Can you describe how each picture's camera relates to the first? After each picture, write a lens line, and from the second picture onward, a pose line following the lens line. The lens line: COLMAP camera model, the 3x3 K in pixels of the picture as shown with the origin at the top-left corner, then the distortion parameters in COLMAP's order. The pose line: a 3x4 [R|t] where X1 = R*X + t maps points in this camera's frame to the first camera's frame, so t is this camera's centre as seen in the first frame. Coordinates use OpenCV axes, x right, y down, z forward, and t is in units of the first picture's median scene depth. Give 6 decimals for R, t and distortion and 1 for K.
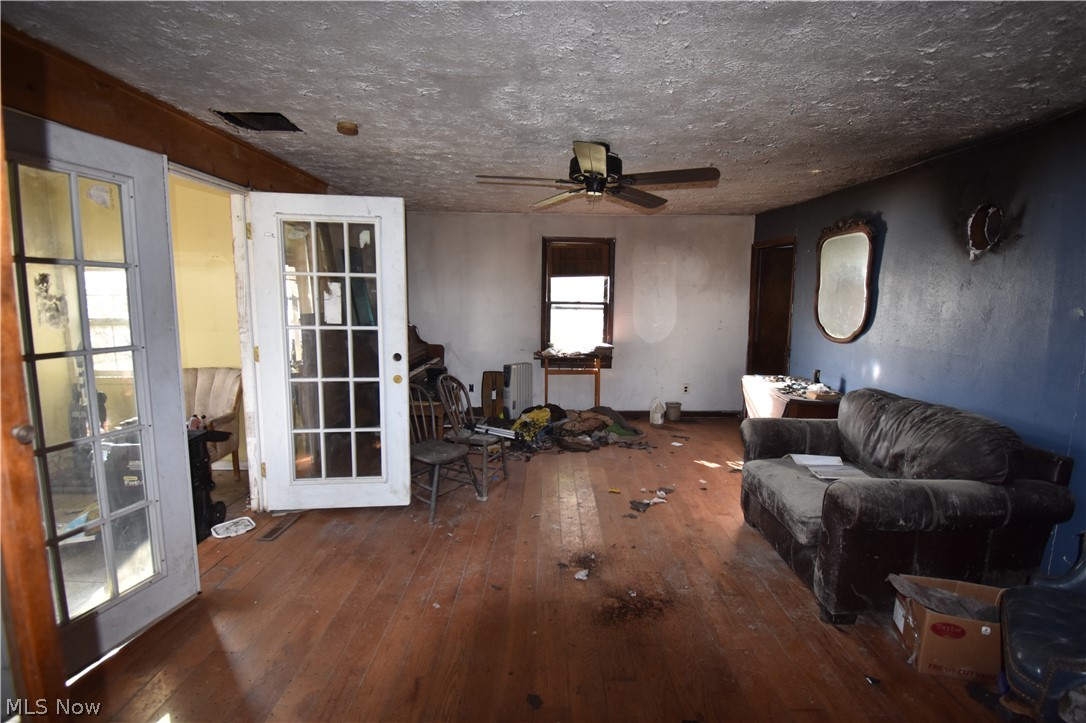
lens RADIAL K [[493.5, 0, 543.0], [0, 493.5, 361.5], [0, 0, 1]] dist [0.010625, -0.024377]
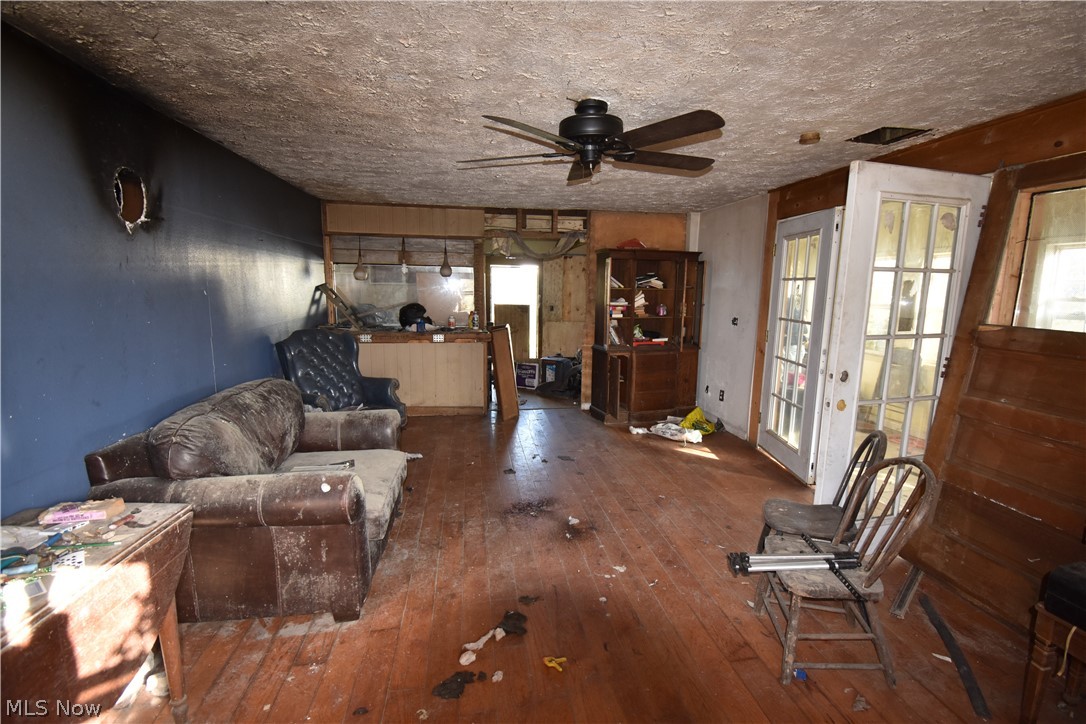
lens RADIAL K [[493.5, 0, 543.0], [0, 493.5, 362.0], [0, 0, 1]] dist [0.010625, -0.024377]
pose [[-0.986387, 0.002522, -0.164421, 0.327693], [-0.042600, 0.961829, 0.270316, -0.248239], [0.158827, 0.273640, -0.948628, 1.903986]]
